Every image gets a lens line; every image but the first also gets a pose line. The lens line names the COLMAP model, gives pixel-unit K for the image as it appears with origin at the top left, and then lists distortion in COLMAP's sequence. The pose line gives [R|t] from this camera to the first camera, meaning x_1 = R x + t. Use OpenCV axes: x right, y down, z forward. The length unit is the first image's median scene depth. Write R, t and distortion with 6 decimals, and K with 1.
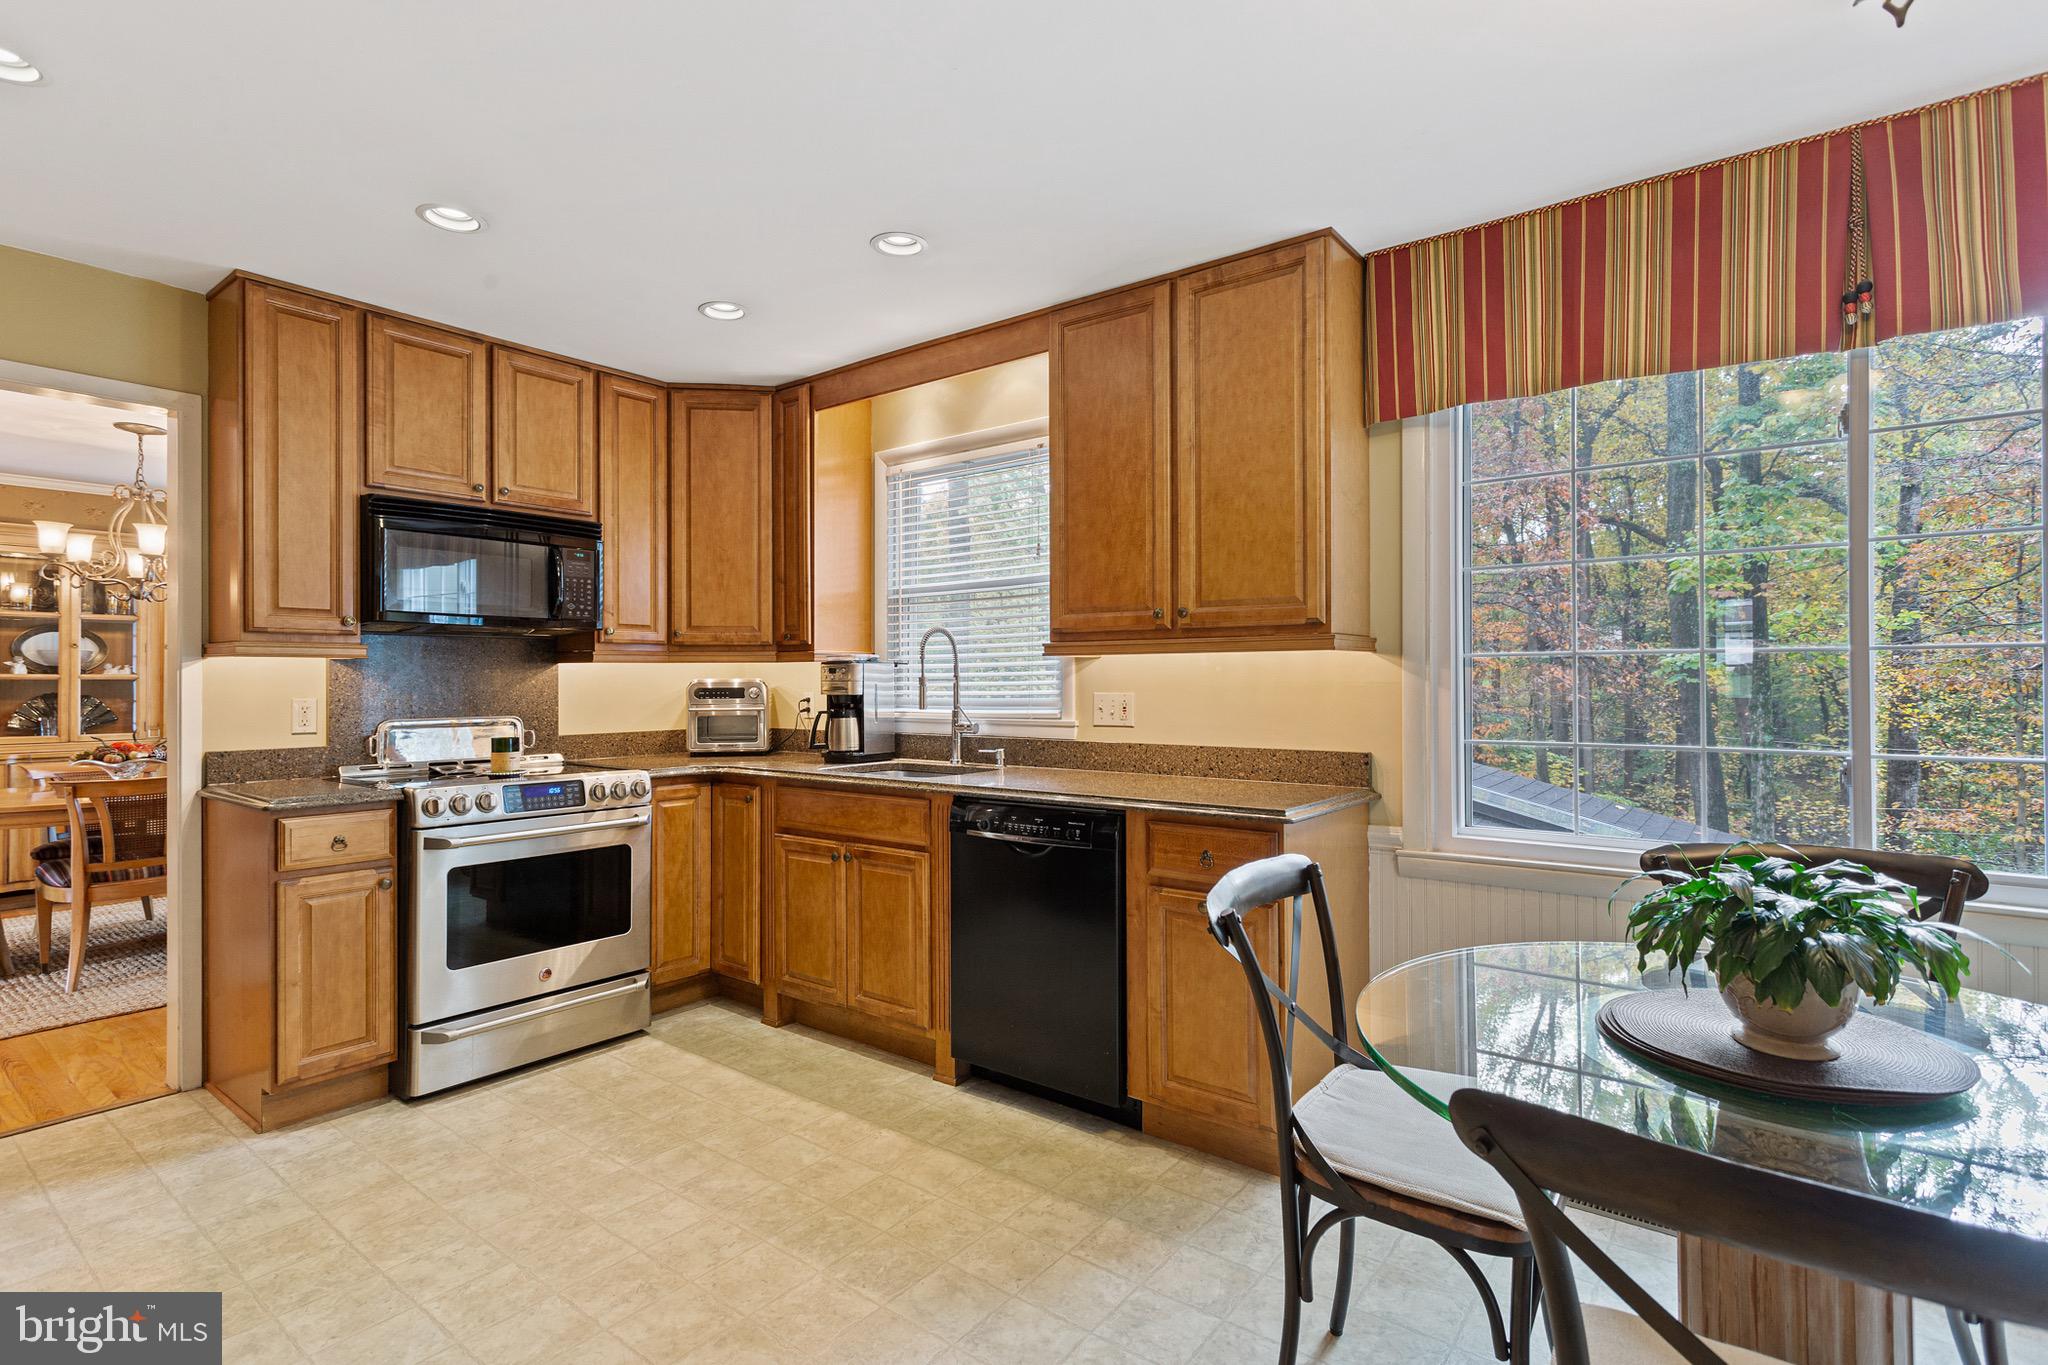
lens RADIAL K [[985.2, 0, 1019.4], [0, 985.2, 677.2], [0, 0, 1]] dist [0.002655, 0.001500]
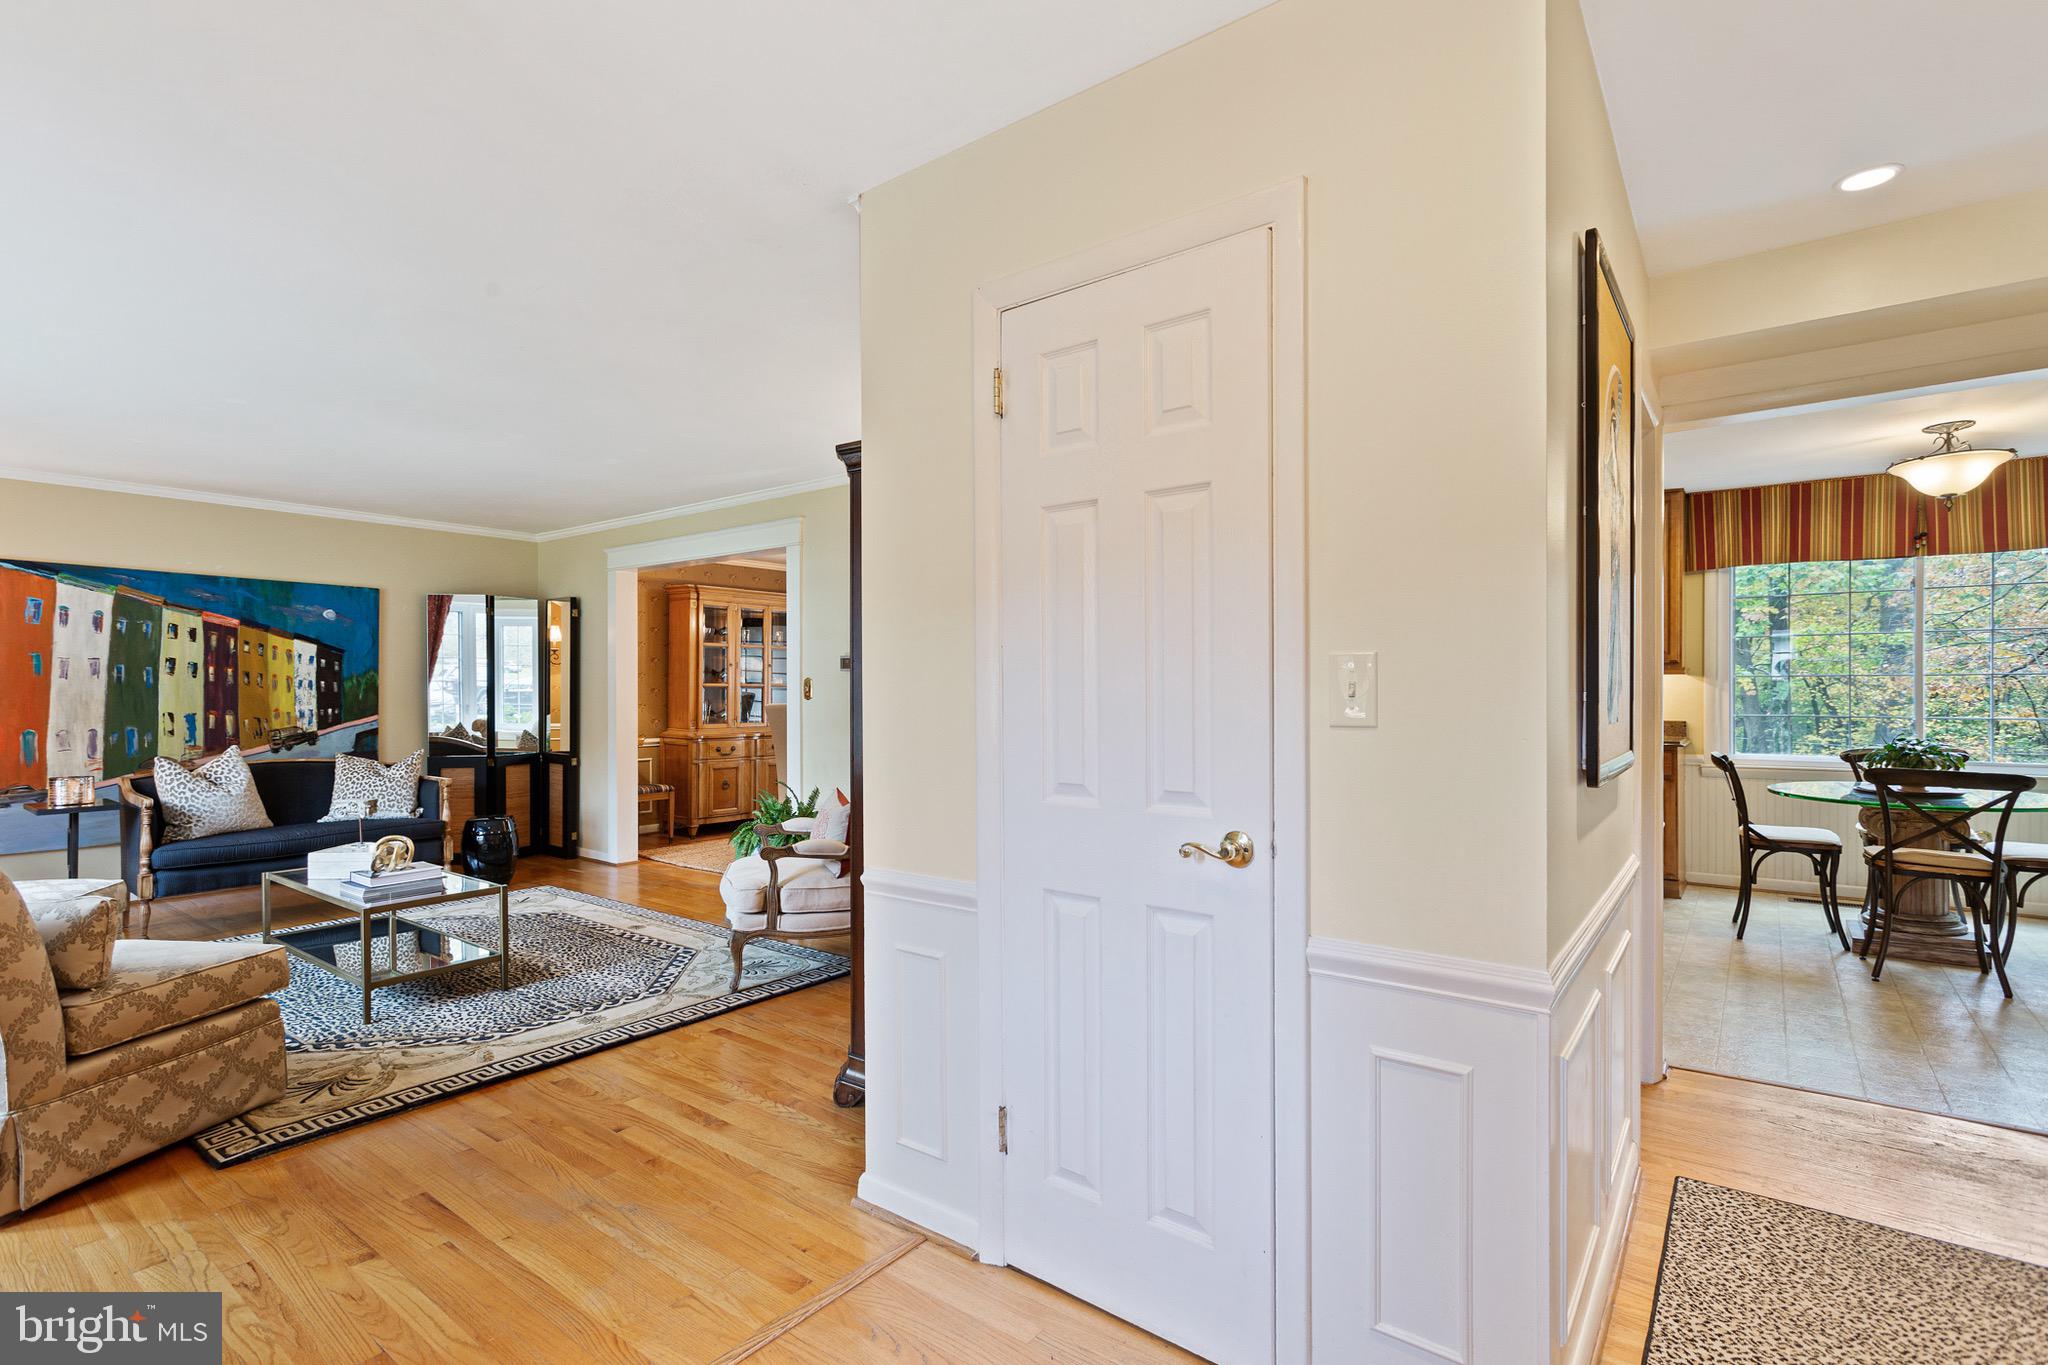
lens RADIAL K [[969.4, 0, 1020.9], [0, 969.4, 693.0], [0, 0, 1]] dist [0.004041, 0.000020]
pose [[0.999985, -0.001467, 0.005266, -1.059698], [0.001417, 0.999953, 0.009611, -0.006906], [-0.005280, -0.009604, 0.999940, -1.070597]]
